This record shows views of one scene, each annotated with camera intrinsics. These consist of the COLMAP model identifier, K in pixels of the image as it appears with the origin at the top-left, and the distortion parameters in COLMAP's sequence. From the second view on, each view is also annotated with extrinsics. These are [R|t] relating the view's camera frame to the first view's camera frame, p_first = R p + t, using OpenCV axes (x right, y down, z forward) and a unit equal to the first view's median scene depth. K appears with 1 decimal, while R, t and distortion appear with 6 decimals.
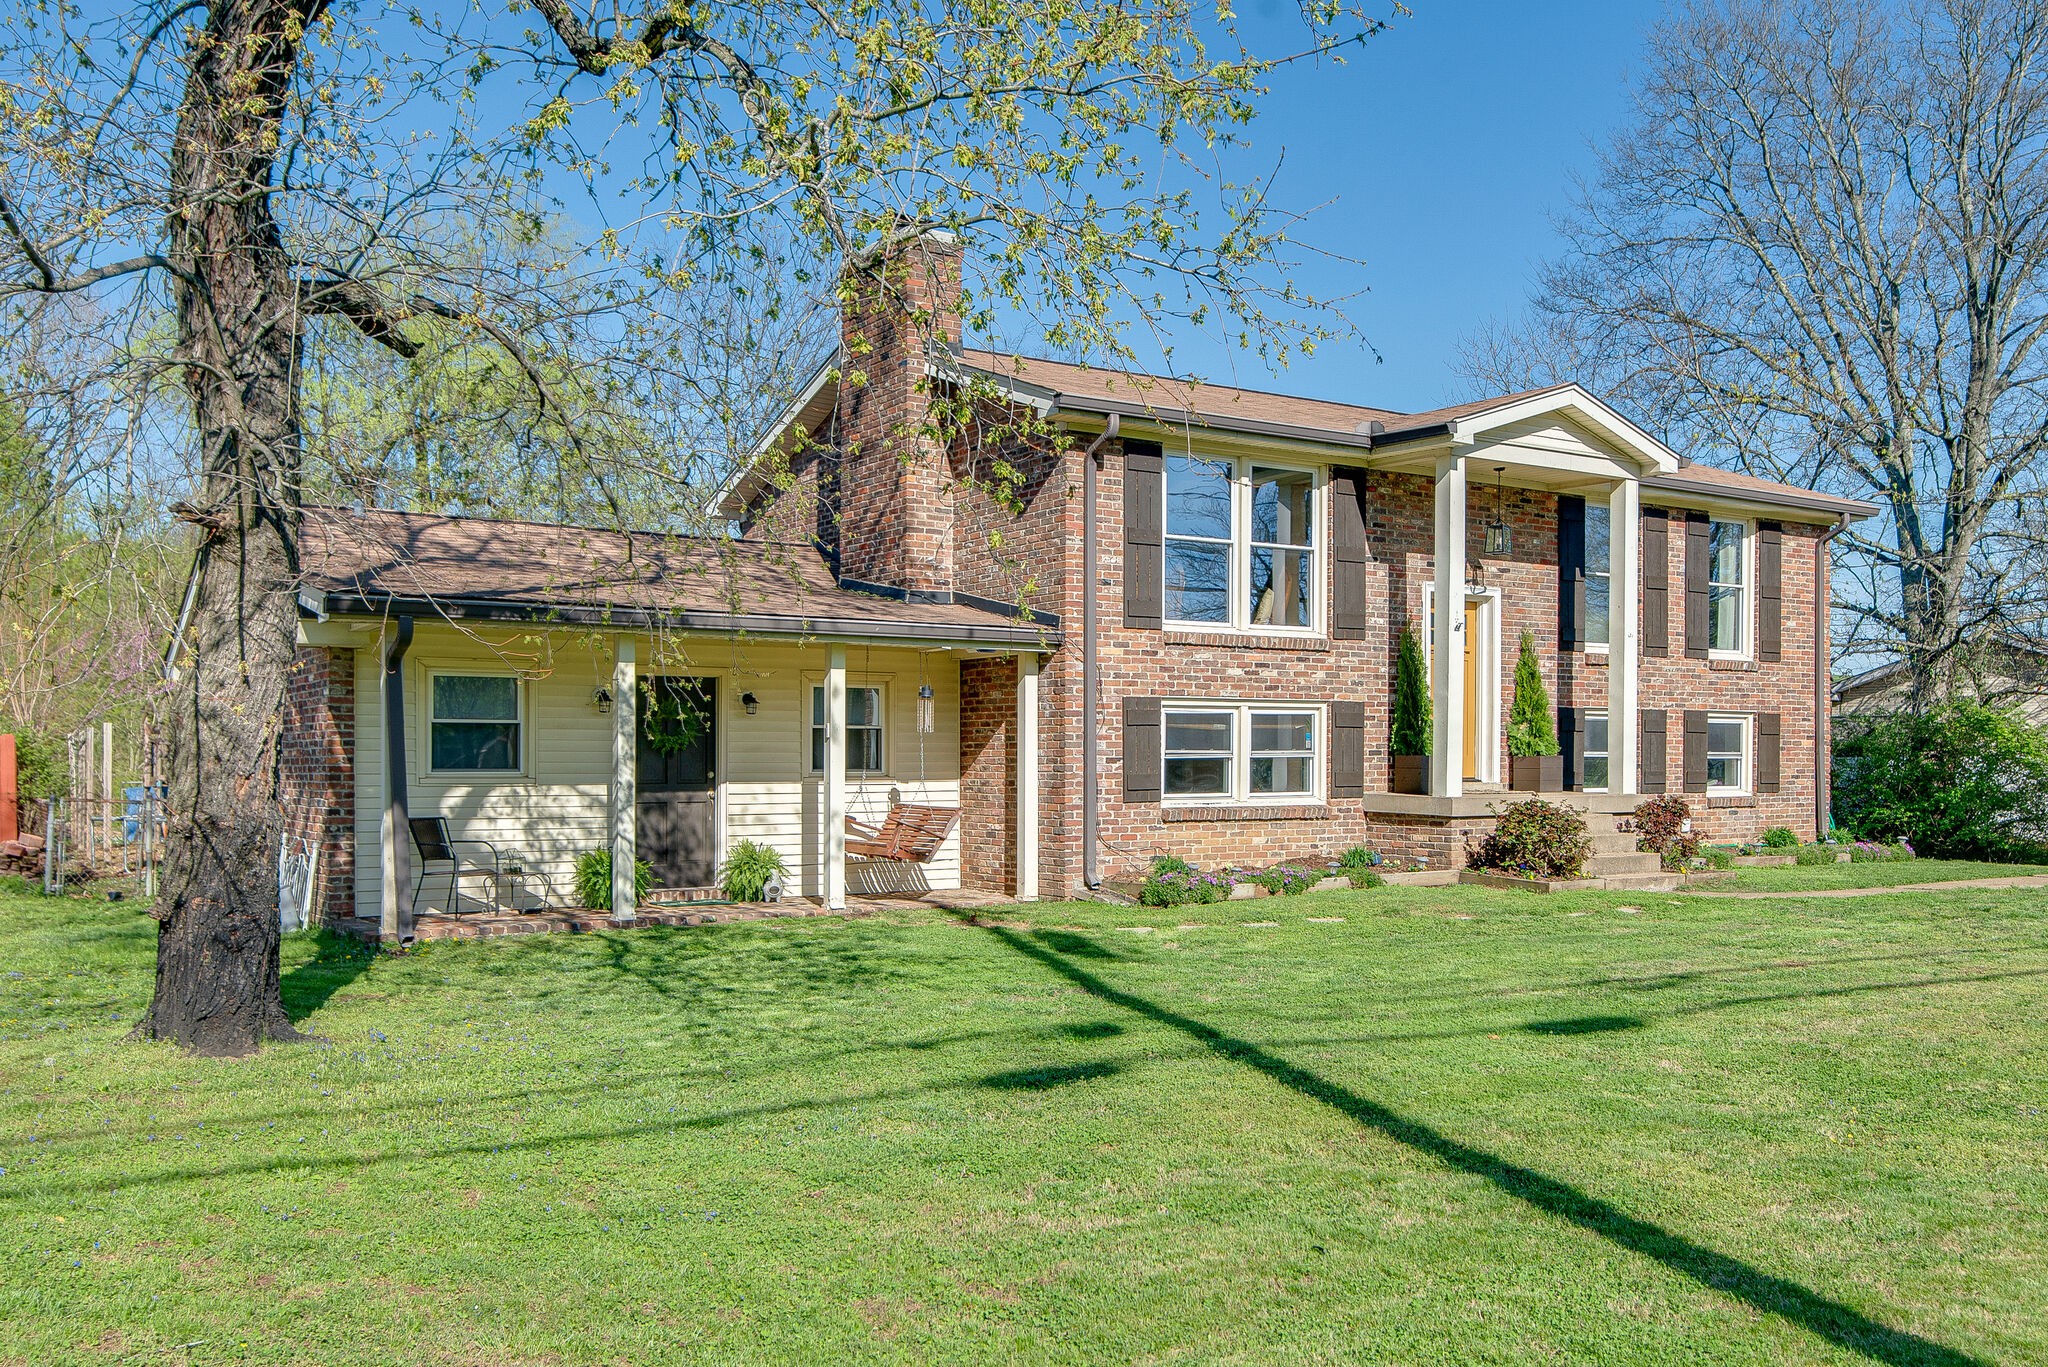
lens RADIAL K [[1713.3, 0, 1027.0], [0, 1713.3, 731.5], [0, 0, 1]] dist [-0.007544, -0.001296]
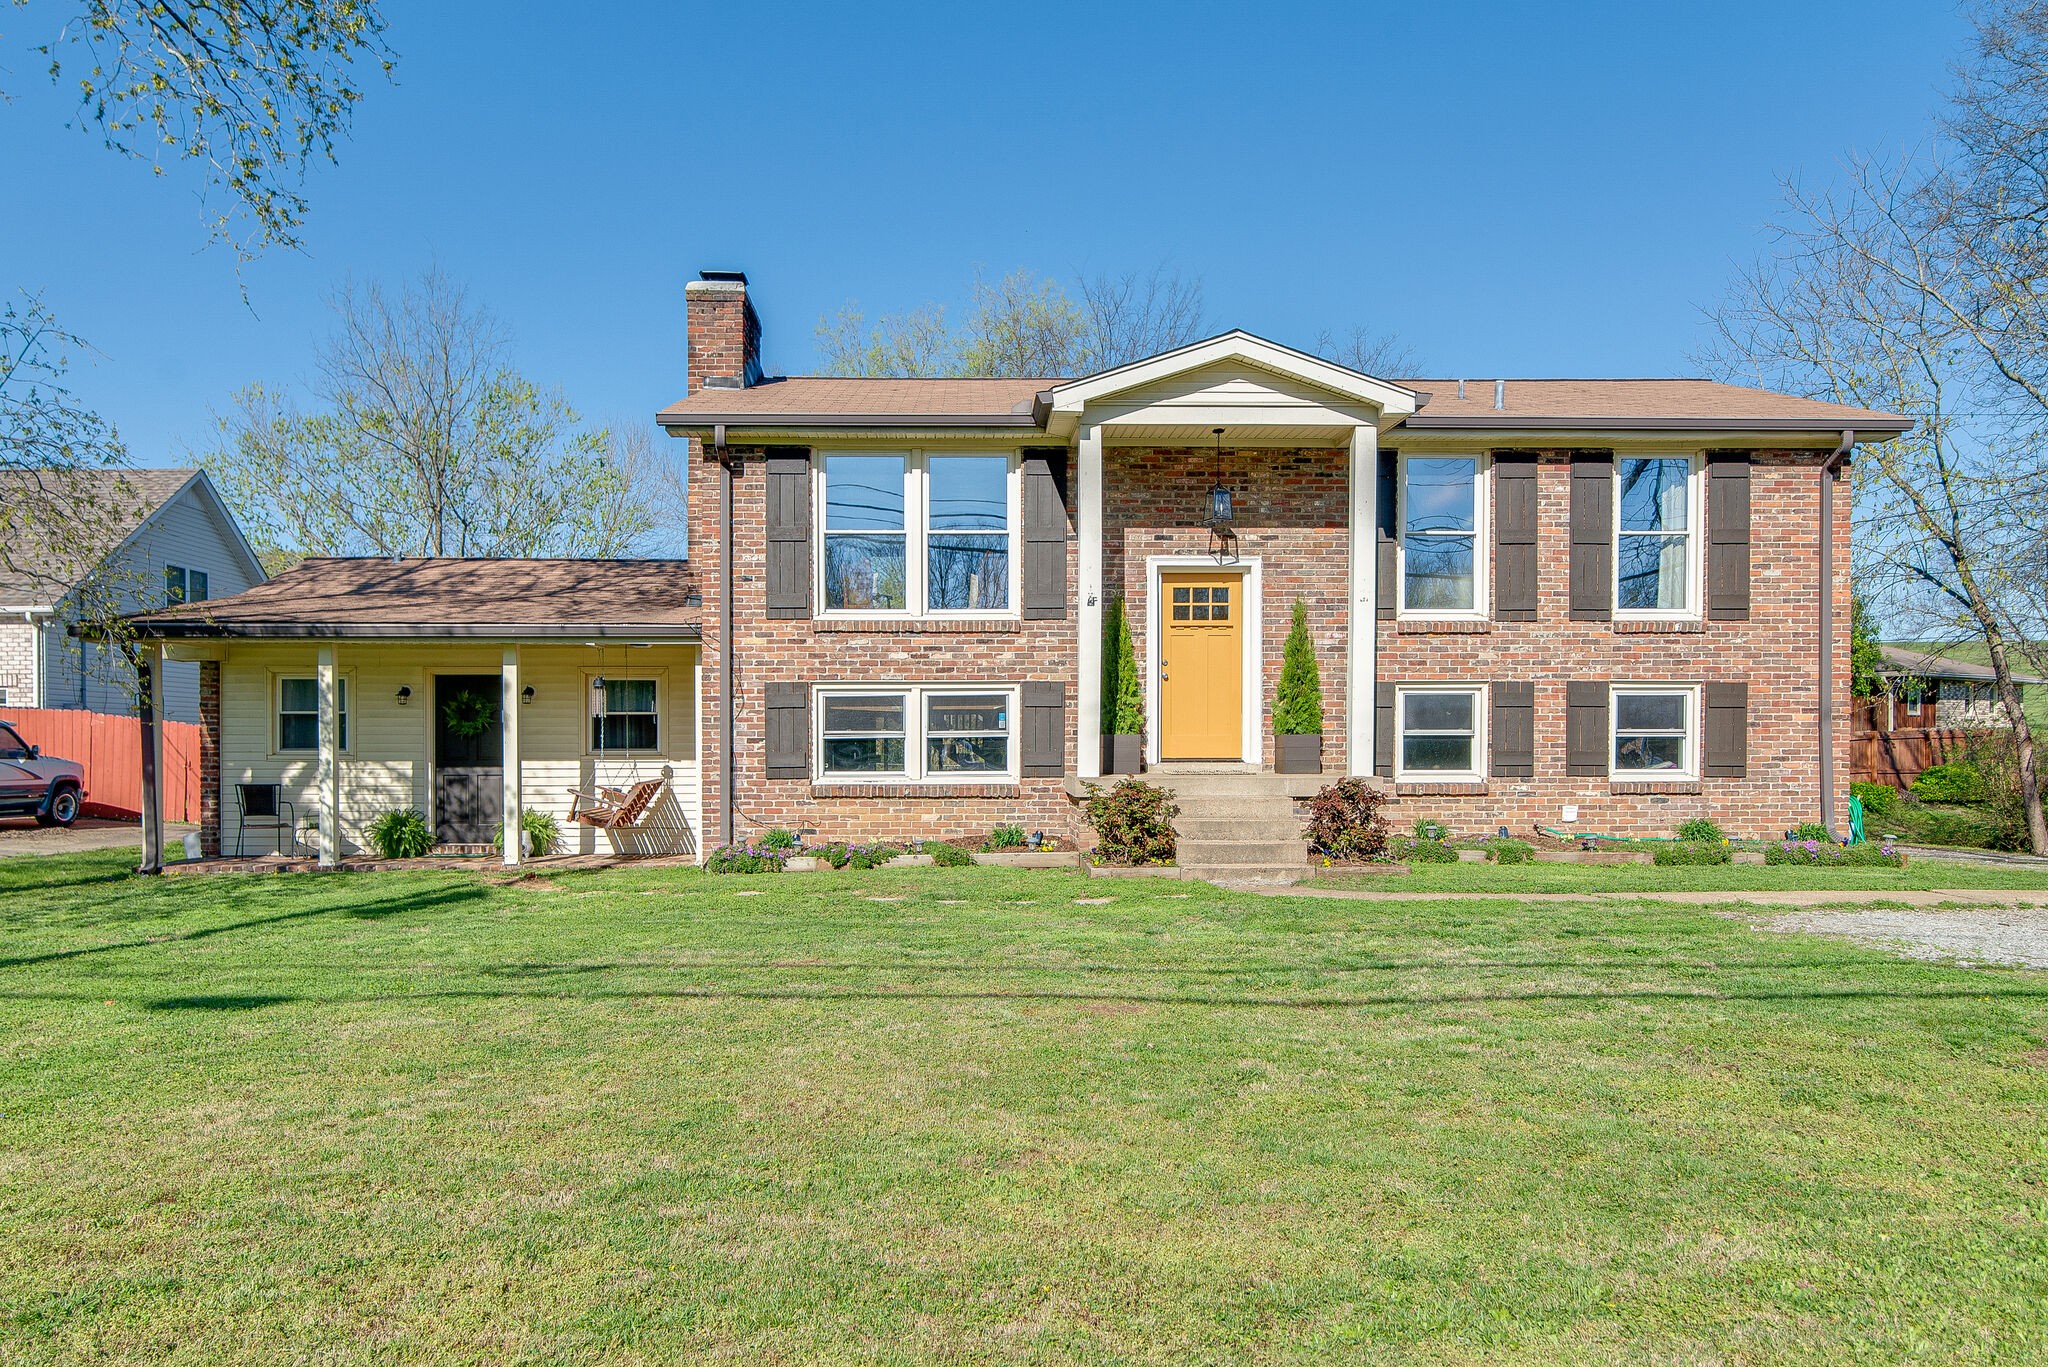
lens RADIAL K [[1429.2, 0, 1020.9], [0, 1429.2, 724.0], [0, 0, 1]] dist [0.003412, -0.000062]
pose [[0.857692, -0.009344, -0.514079, 0.638088], [0.010705, 0.999943, -0.000315, 0.008014], [0.514053, -0.005233, 0.857743, 0.289626]]
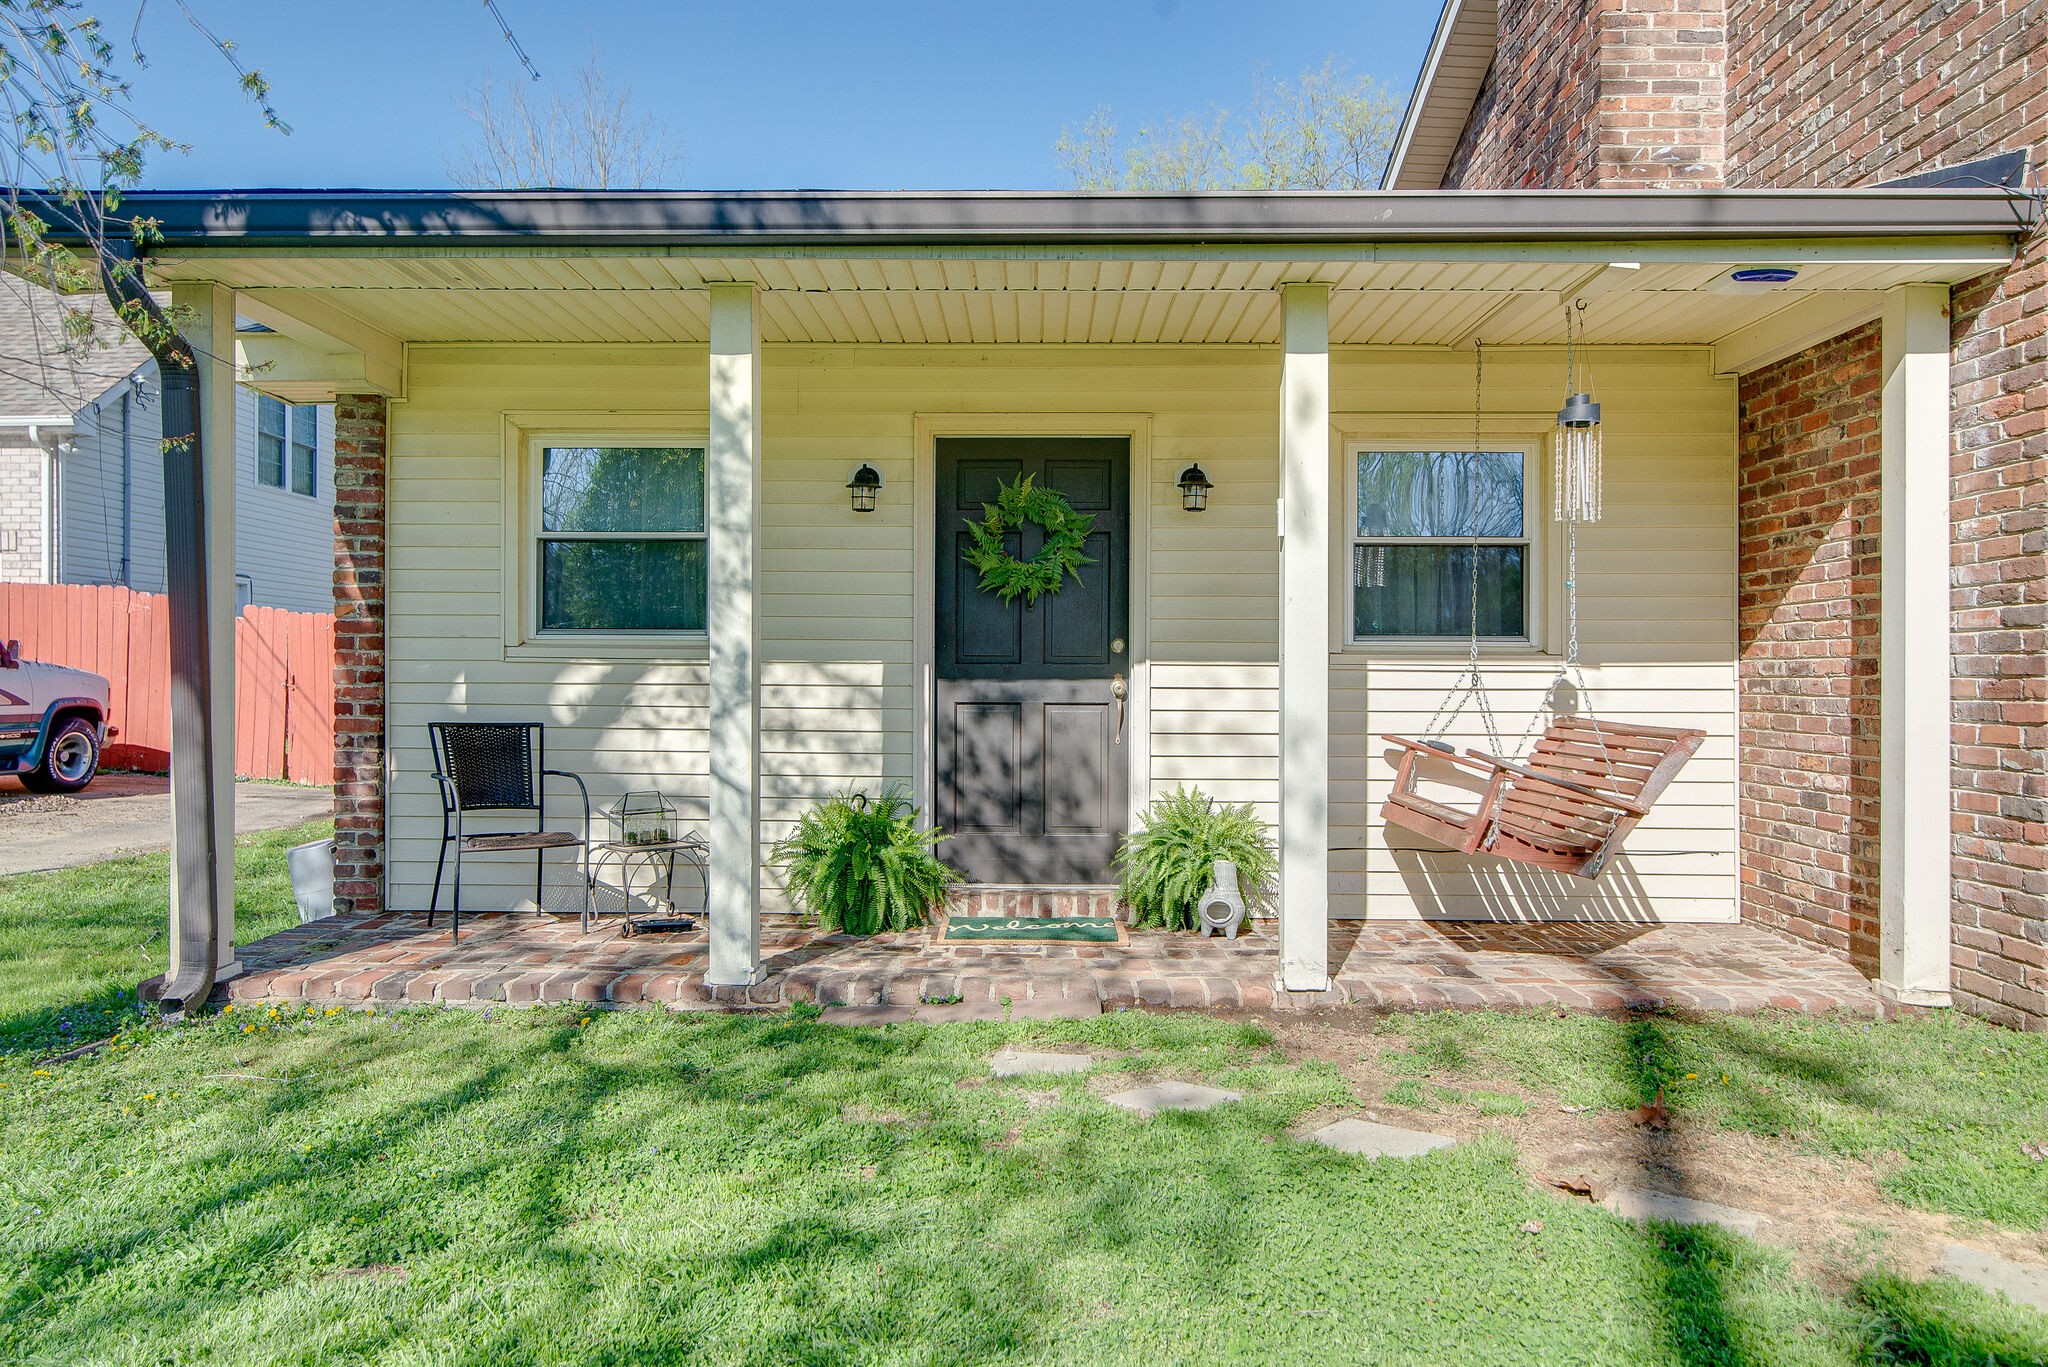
lens RADIAL K [[1454.4, 0, 1027.9], [0, 1454.4, 664.3], [0, 0, 1]] dist [0.004992, 0.003253]
pose [[0.828846, -0.000592, -0.559477, 0.016351], [0.003380, 0.999986, 0.003949, 0.027264], [0.559467, -0.005164, 0.828837, 0.626306]]
